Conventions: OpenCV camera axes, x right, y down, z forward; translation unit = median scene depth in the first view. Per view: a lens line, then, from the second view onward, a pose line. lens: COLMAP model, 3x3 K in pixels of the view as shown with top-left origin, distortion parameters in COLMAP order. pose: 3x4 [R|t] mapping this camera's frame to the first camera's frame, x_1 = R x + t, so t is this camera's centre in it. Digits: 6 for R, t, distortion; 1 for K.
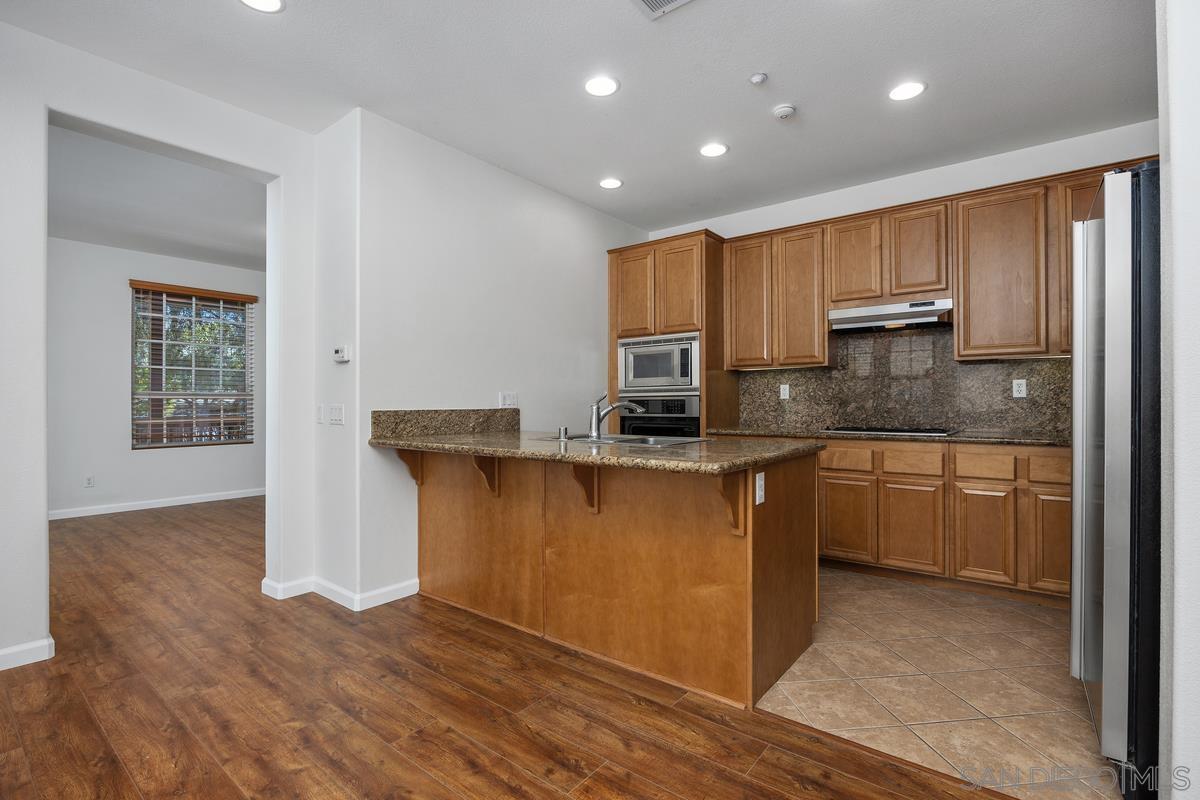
lens RADIAL K [[552.7, 0, 597.4], [0, 552.7, 398.0], [0, 0, 1]] dist [-0.009896, -0.000703]
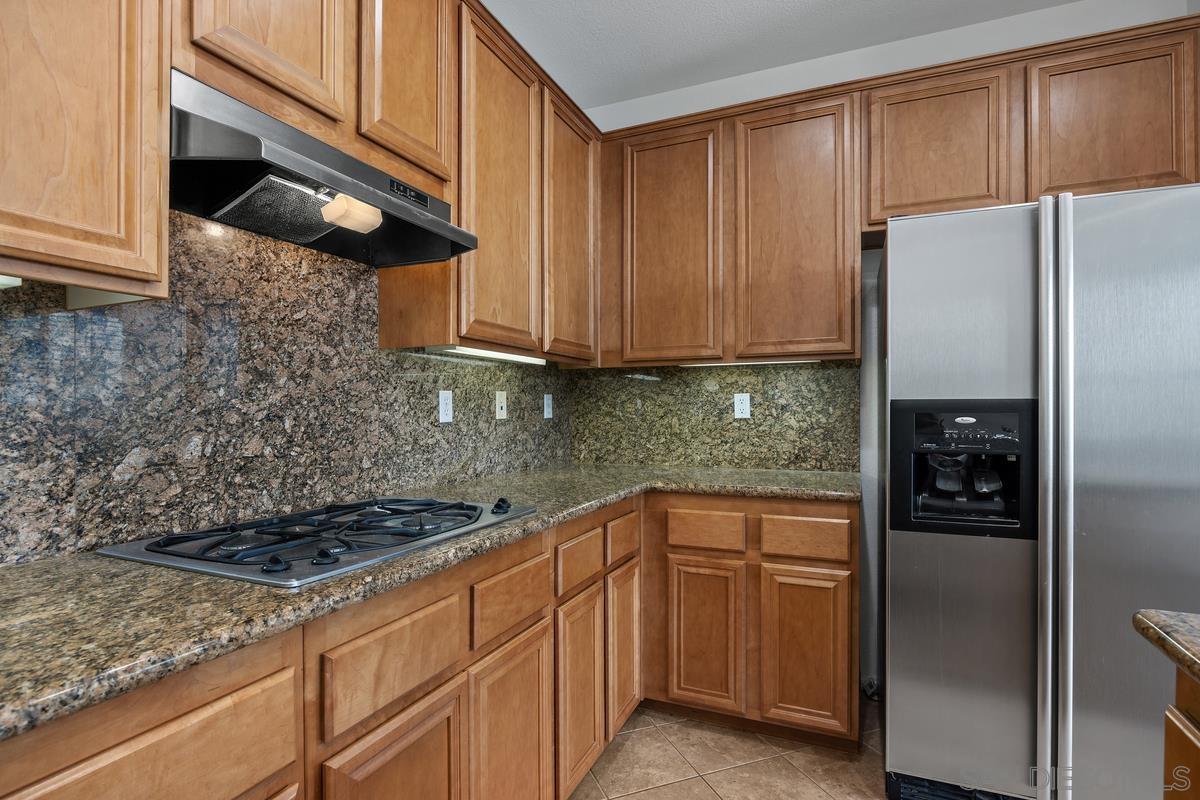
lens RADIAL K [[598.8, 0, 599.6], [0, 598.8, 409.3], [0, 0, 1]] dist [-0.000940, -0.000087]
pose [[-0.263047, 0.010738, 0.964723, 0.073402], [0.004539, 0.999941, -0.009893, -0.004159], [-0.964772, 0.001776, -0.263080, 0.540805]]
